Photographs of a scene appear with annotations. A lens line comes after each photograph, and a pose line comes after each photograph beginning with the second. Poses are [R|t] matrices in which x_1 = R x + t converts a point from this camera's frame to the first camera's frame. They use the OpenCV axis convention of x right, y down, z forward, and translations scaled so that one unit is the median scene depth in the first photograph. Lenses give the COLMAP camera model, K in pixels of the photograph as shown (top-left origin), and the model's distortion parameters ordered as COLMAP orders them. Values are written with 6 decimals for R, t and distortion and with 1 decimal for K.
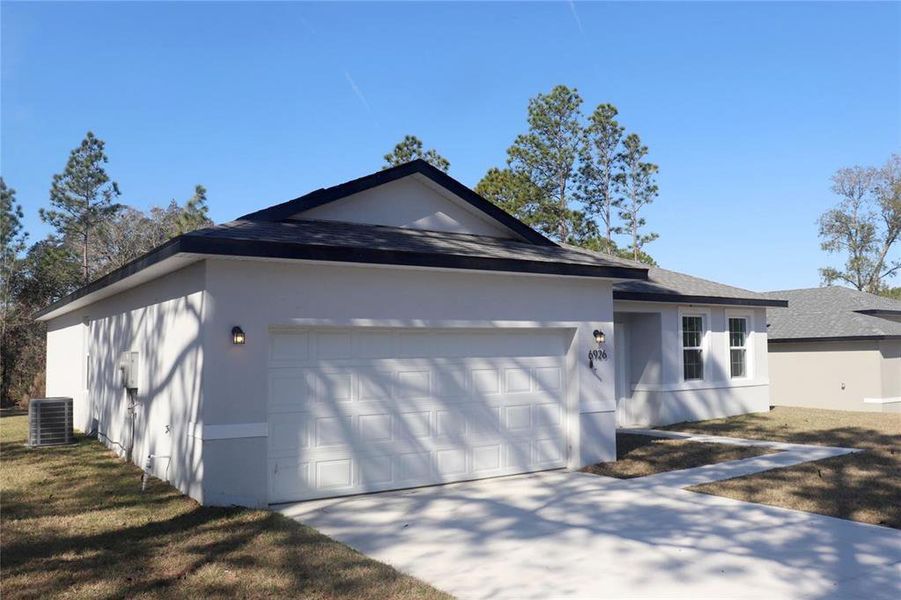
lens RADIAL K [[732.7, 0, 450.5], [0, 732.7, 300.0], [0, 0, 1]] dist [-0.155247, 0.117799]
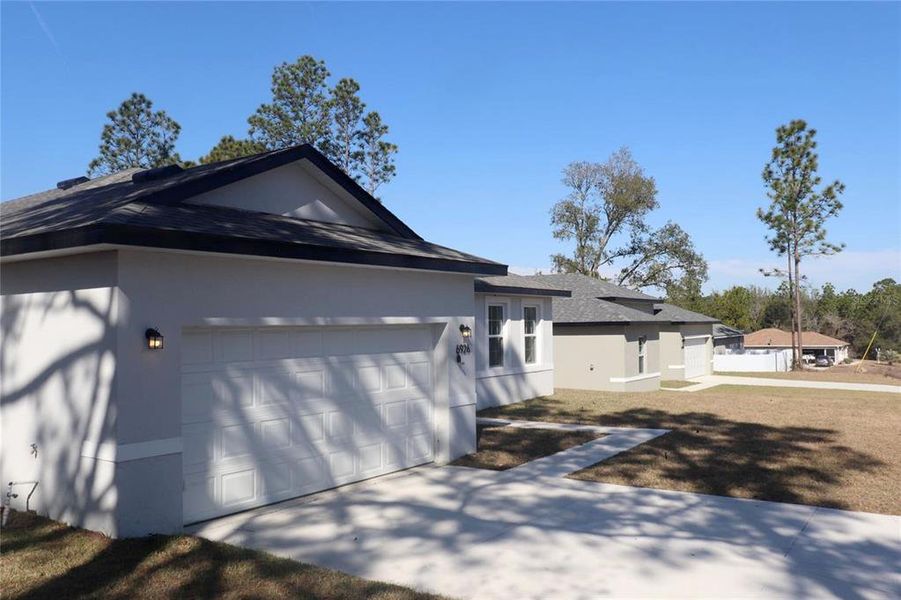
lens RADIAL K [[750.8, 0, 450.5], [0, 750.8, 300.0], [0, 0, 1]] dist [-0.165950, 0.141772]
pose [[0.929366, 0.013213, 0.368924, -0.114561], [-0.025004, 0.999317, 0.027197, -0.012090], [-0.368312, -0.034500, 0.929062, 0.021689]]
